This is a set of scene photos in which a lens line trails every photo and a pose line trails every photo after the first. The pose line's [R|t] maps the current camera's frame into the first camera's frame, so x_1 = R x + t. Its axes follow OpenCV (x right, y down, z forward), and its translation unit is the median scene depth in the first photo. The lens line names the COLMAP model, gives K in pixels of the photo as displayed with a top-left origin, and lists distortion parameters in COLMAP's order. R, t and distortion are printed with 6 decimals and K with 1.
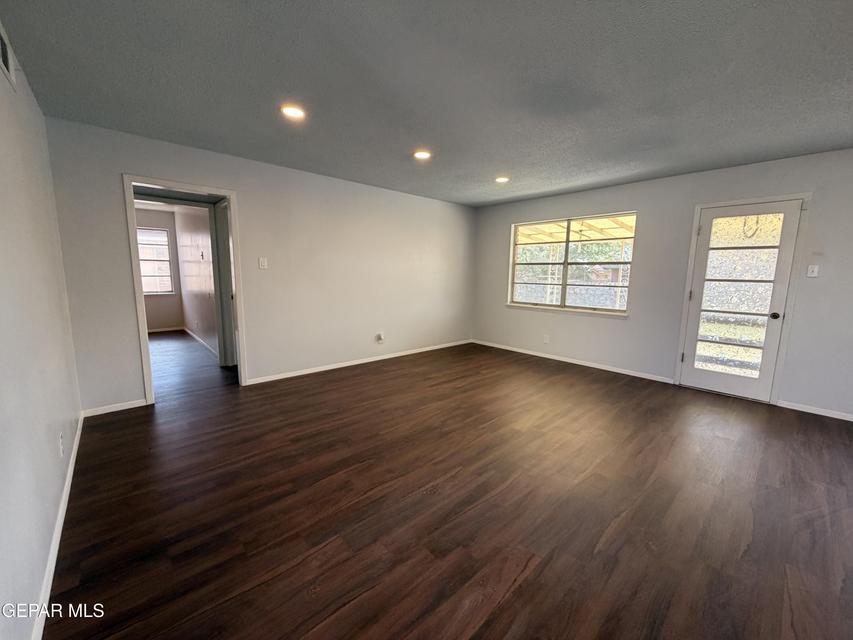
lens RADIAL K [[339.6, 0, 424.7], [0, 339.6, 321.2], [0, 0, 1]] dist [0.001422, 0.000520]
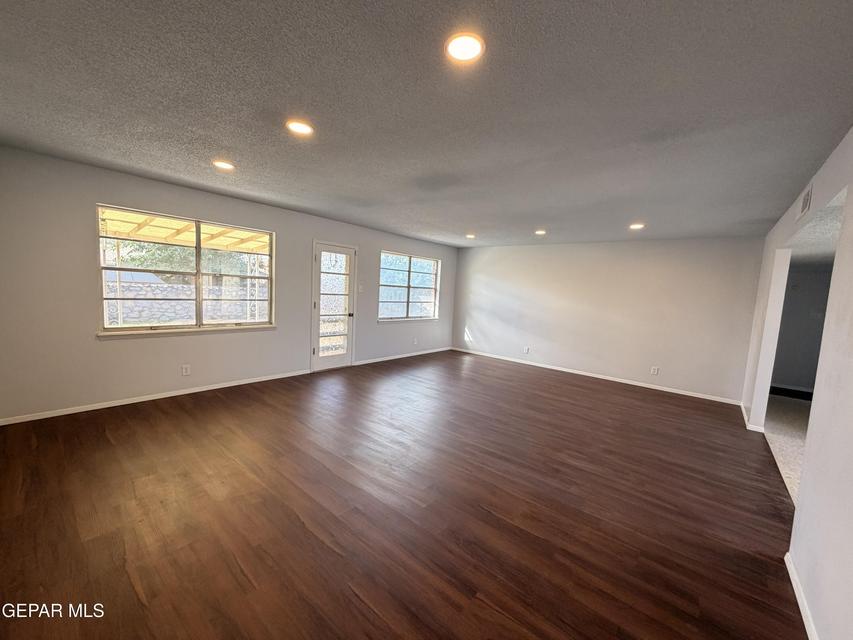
lens RADIAL K [[339.6, 0, 424.7], [0, 339.6, 321.2], [0, 0, 1]] dist [0.001422, 0.000520]
pose [[-0.125843, -0.117162, 0.985107, -0.647149], [0.083459, 0.988231, 0.128195, -0.157959], [-0.988533, 0.098348, -0.114583, 0.765520]]
